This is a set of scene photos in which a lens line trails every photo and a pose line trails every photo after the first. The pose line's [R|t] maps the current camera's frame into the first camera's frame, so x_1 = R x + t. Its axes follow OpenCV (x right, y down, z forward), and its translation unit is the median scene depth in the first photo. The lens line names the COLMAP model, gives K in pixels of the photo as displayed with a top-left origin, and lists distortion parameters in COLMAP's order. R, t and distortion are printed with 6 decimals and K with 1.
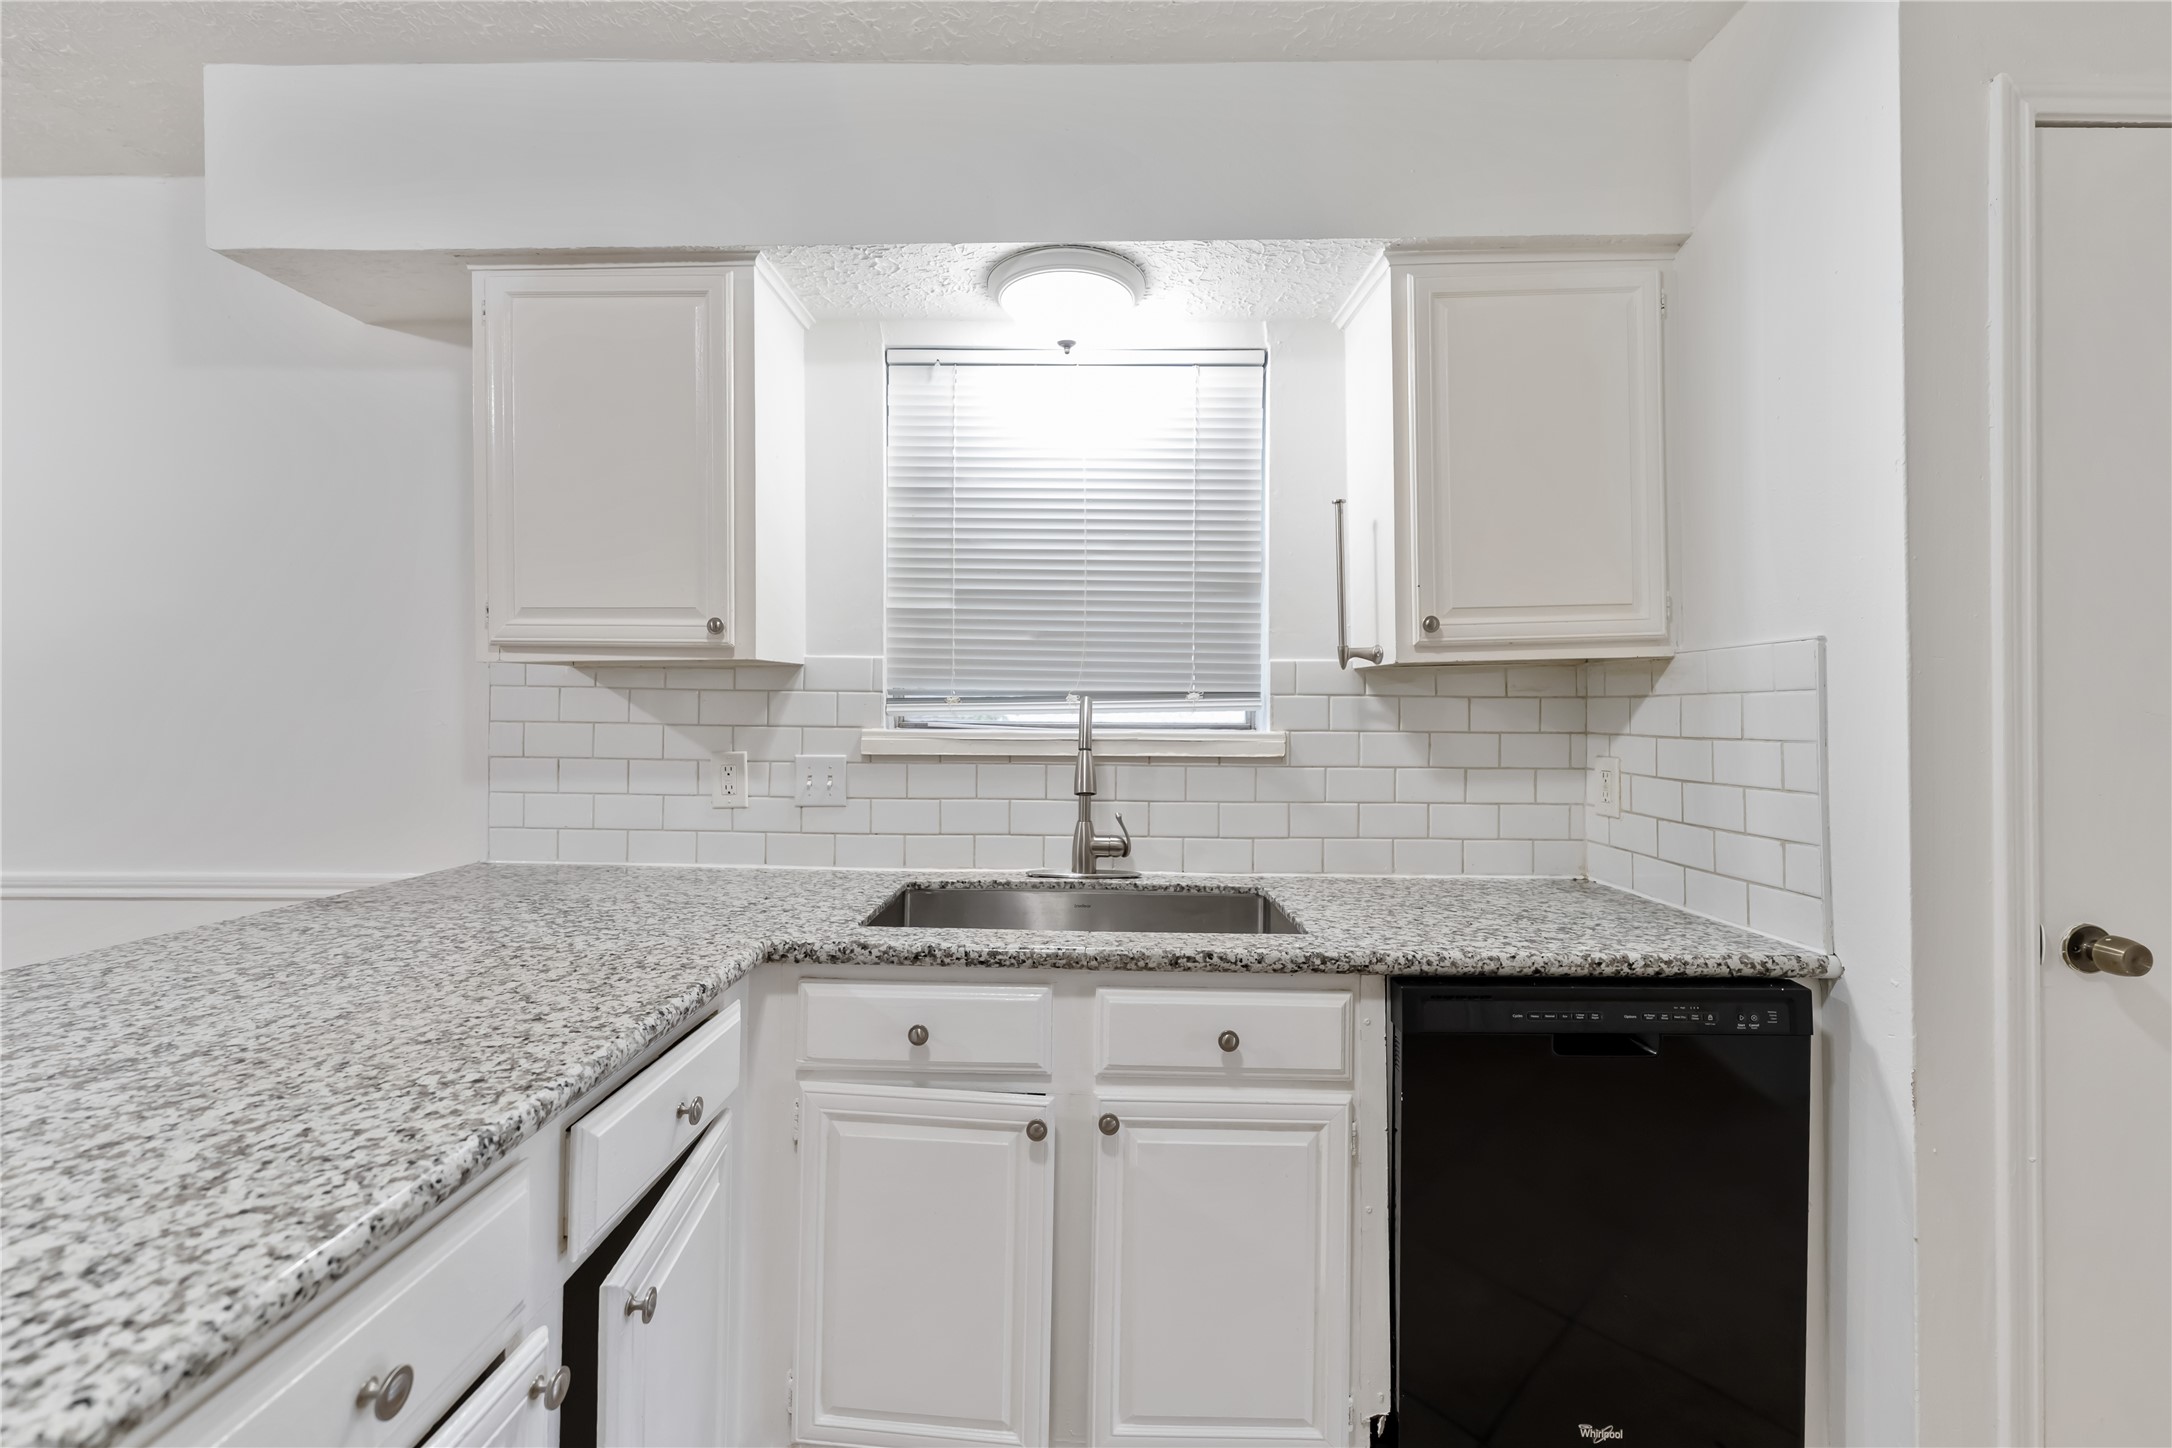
lens RADIAL K [[877.3, 0, 1082.9], [0, 877.3, 709.0], [0, 0, 1]] dist [-0.003096, 0.000155]
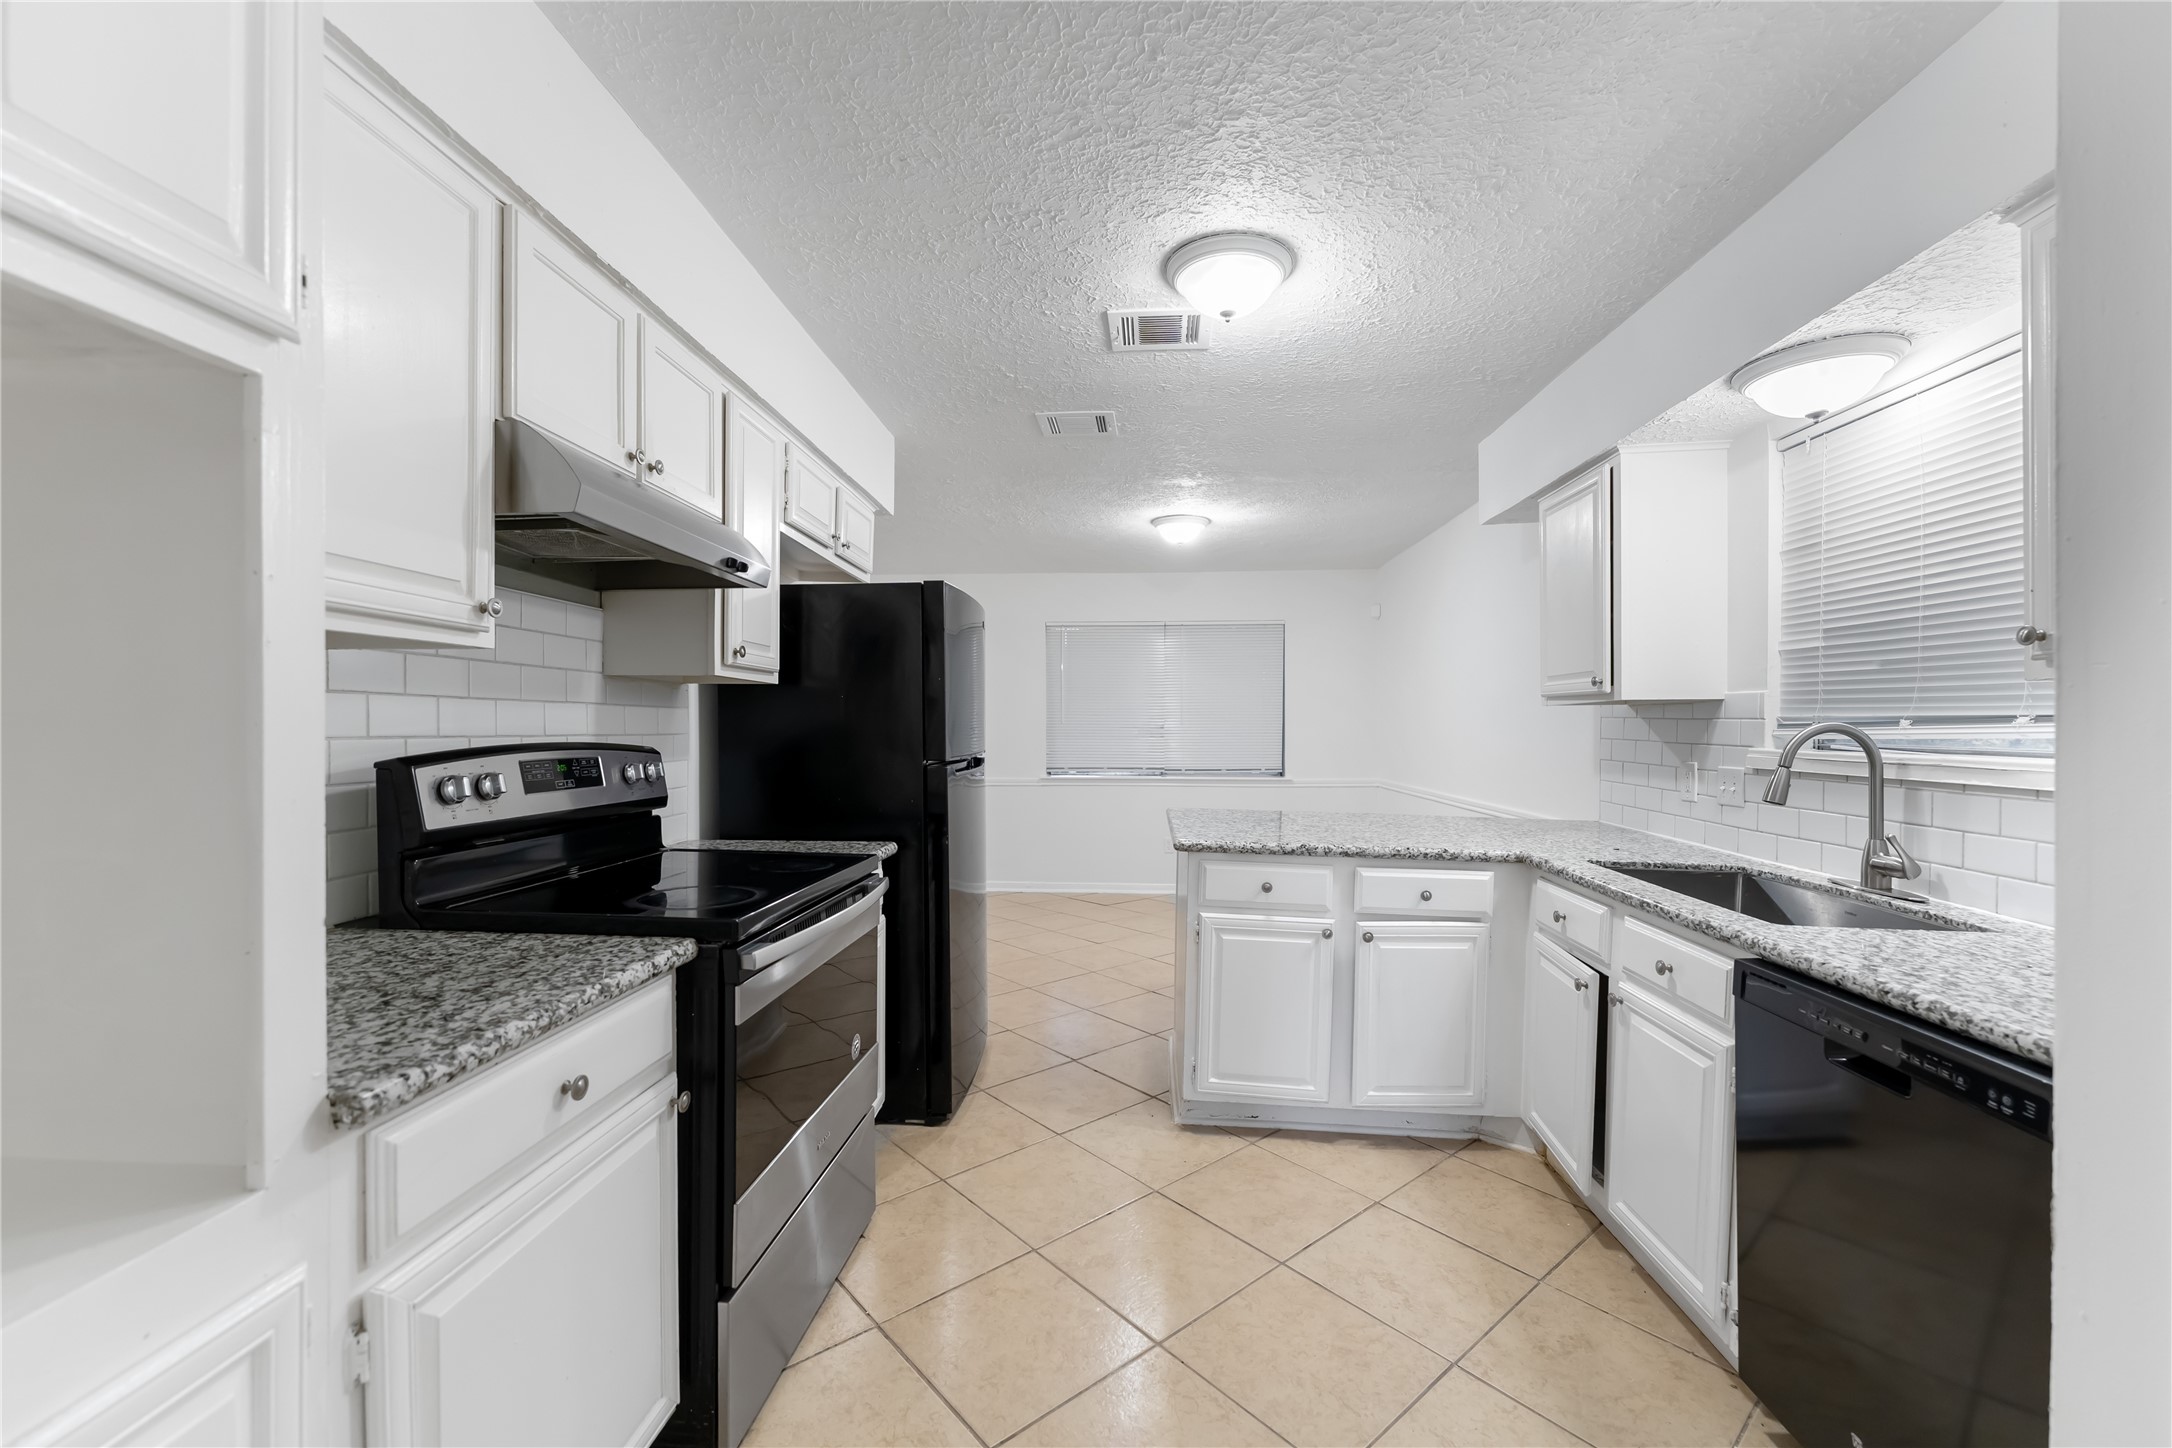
lens RADIAL K [[877.3, 0, 1089.2], [0, 877.3, 731.8], [0, 0, 1]] dist [-0.003096, 0.000155]
pose [[-0.054207, 0.004526, -0.998519, 1.139656], [-0.009502, 0.999942, 0.005049, 0.001701], [0.998485, 0.009762, -0.054161, 0.111446]]
